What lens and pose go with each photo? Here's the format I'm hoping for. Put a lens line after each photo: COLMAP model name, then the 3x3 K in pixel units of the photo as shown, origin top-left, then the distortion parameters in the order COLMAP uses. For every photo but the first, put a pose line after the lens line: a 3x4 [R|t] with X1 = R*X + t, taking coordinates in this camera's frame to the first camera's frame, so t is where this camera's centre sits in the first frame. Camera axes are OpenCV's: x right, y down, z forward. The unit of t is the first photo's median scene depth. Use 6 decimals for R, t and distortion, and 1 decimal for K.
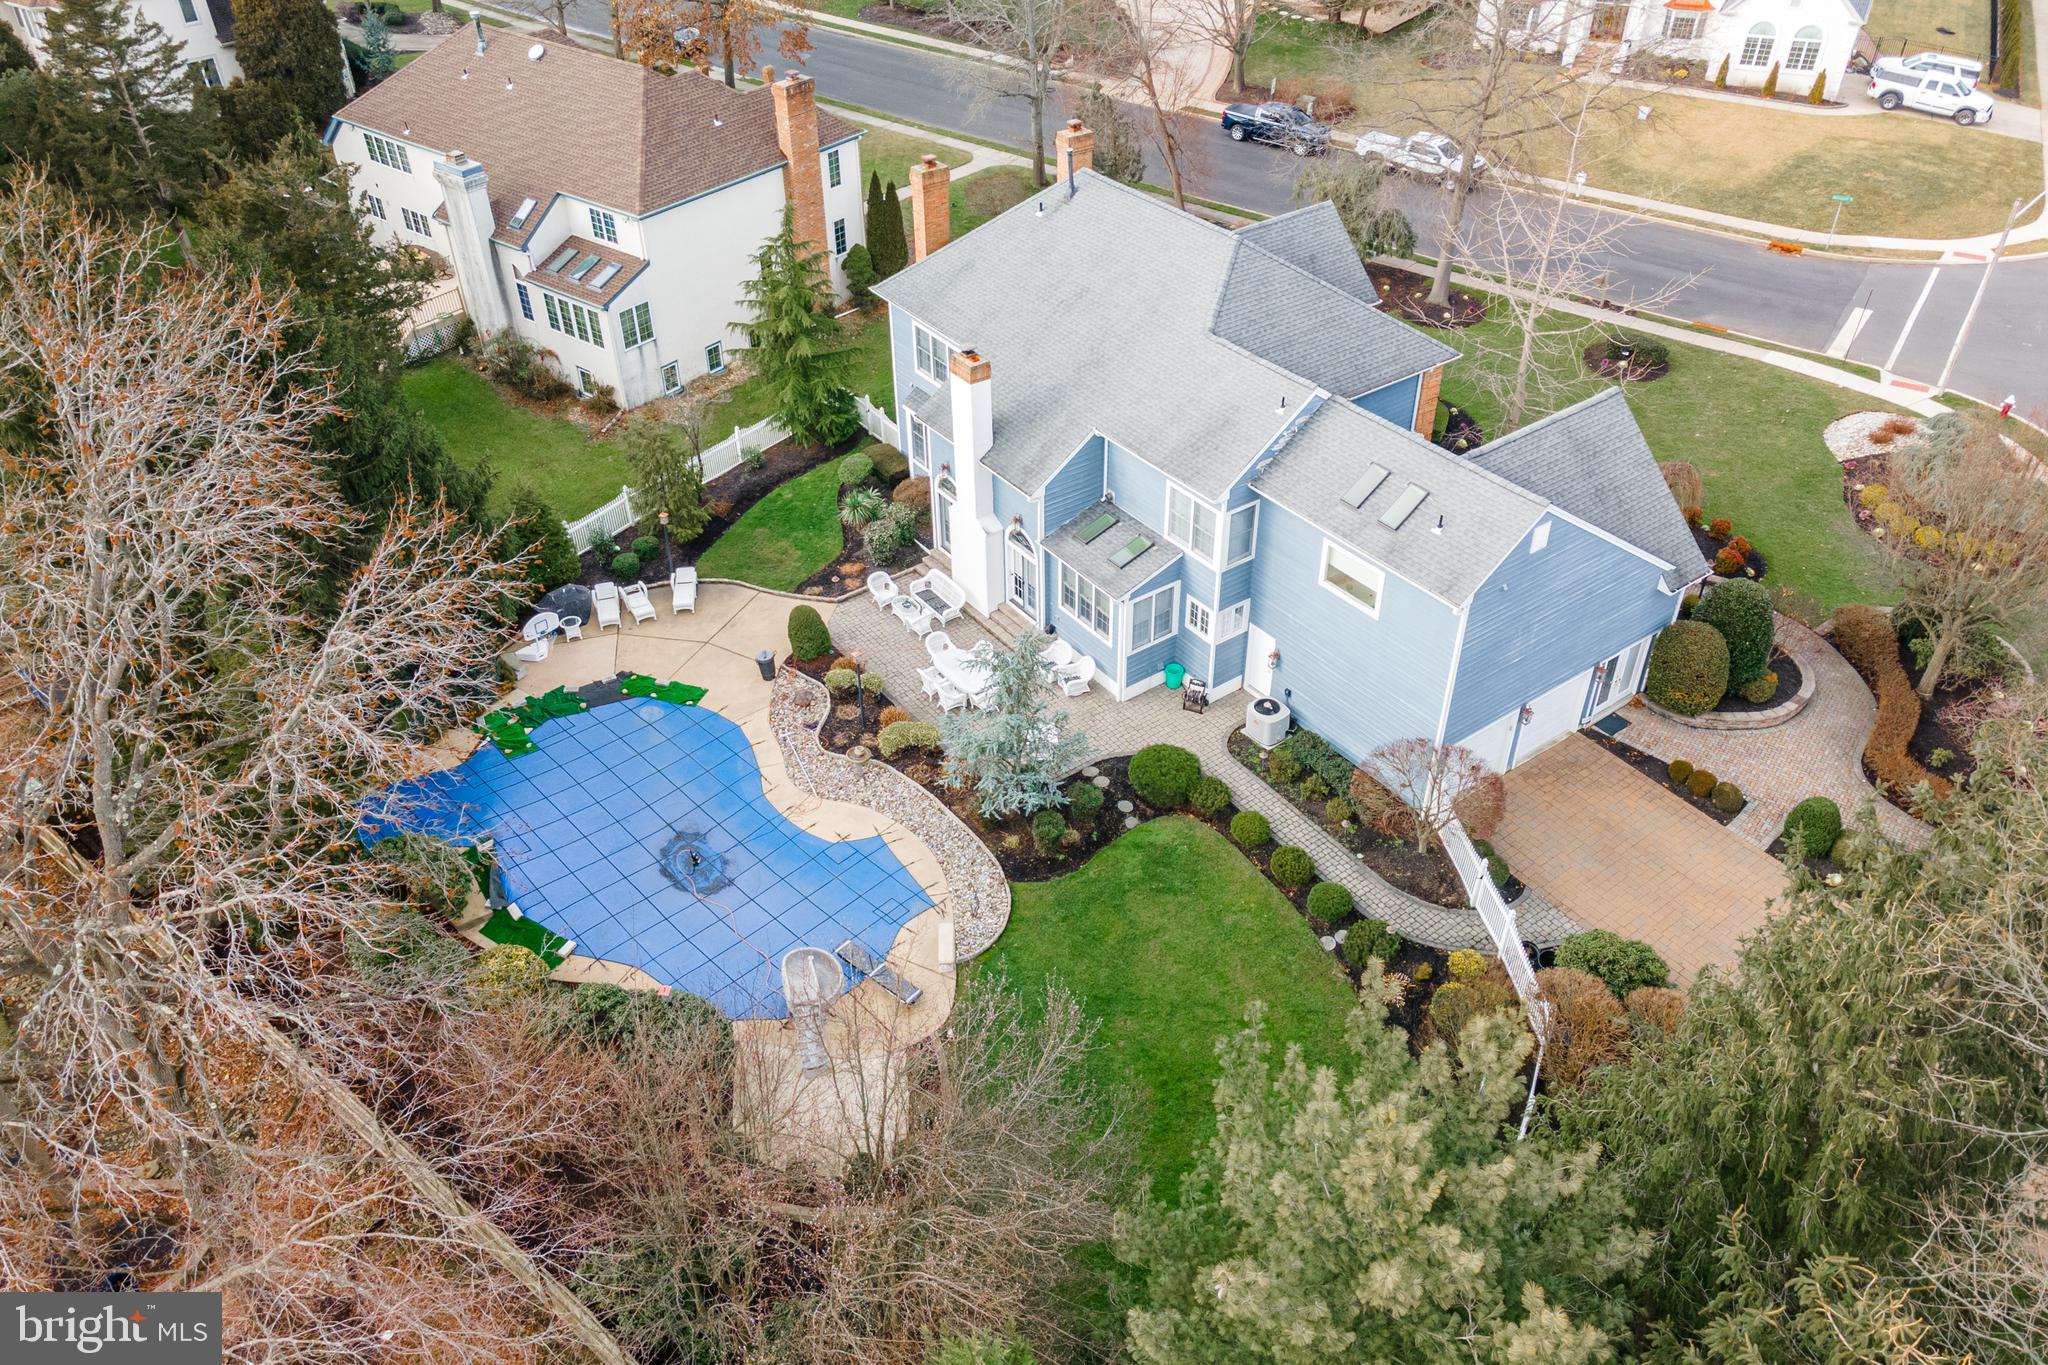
lens RADIAL K [[1515.4, 0, 1027.7], [0, 1515.4, 628.7], [0, 0, 1]] dist [0.045270, 0.002635]
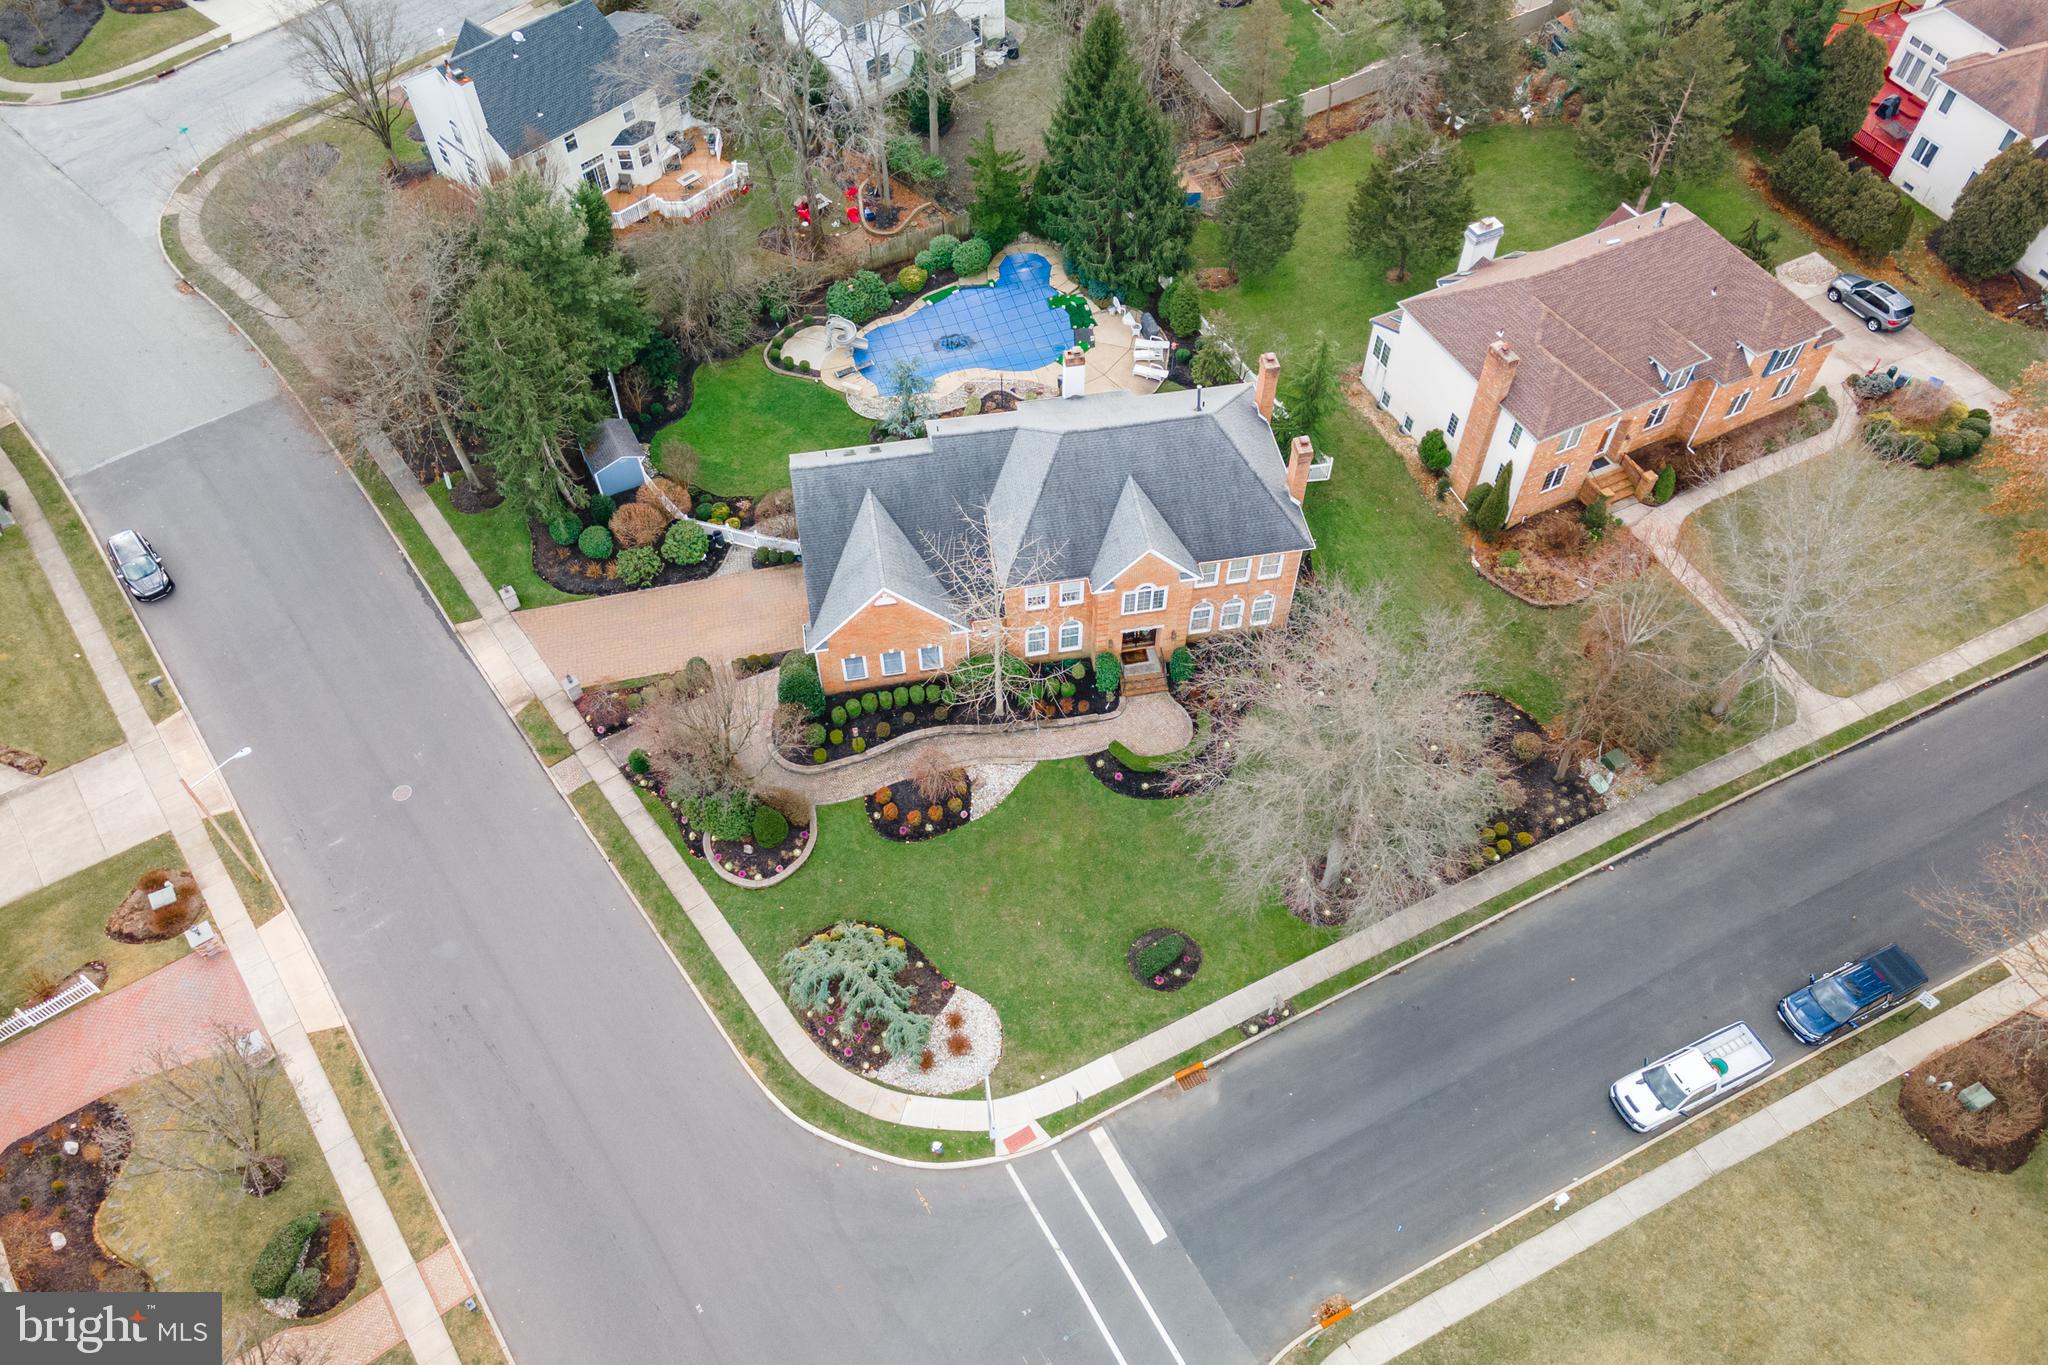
lens RADIAL K [[1500.8, 0, 1027.7], [0, 1500.8, 693.7], [0, 0, 1]] dist [0.027070, 0.070412]
pose [[-0.442387, 0.725606, -0.527058, 1.111464], [-0.517732, 0.273242, 0.810736, -1.350348], [0.732289, 0.631534, 0.254791, 0.676779]]
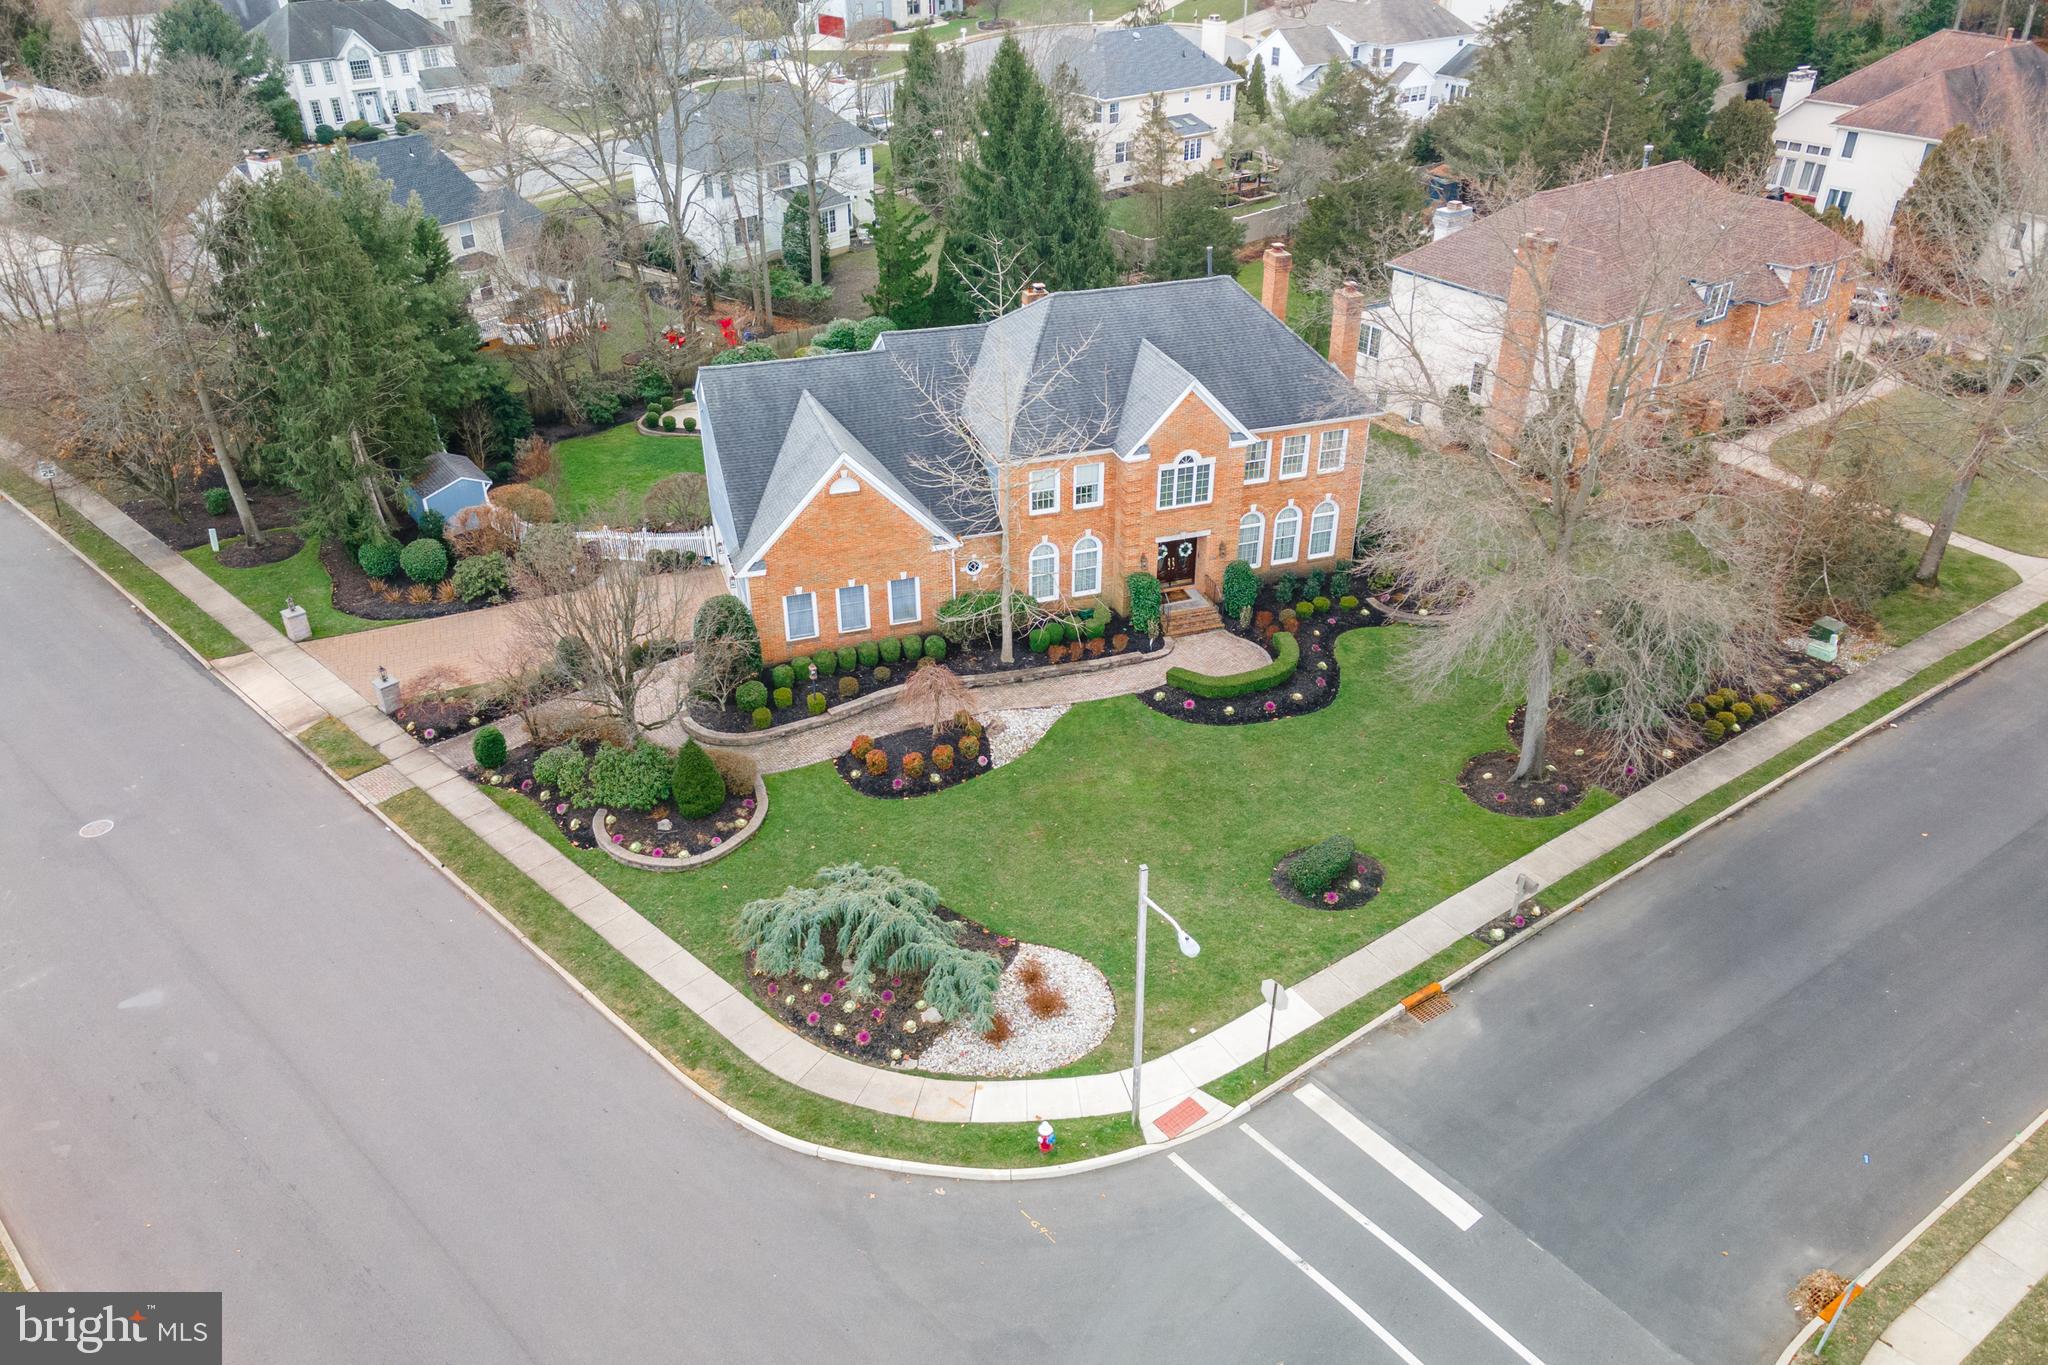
lens RADIAL K [[1485.8, 0, 1026.6], [0, 1485.8, 711.1], [0, 0, 1]] dist [-0.002630, 0.136437]
pose [[-0.296150, 0.512573, -0.805955, 1.227550], [-0.556313, 0.593343, 0.581774, -0.703519], [0.776409, 0.620656, 0.109433, 0.976117]]
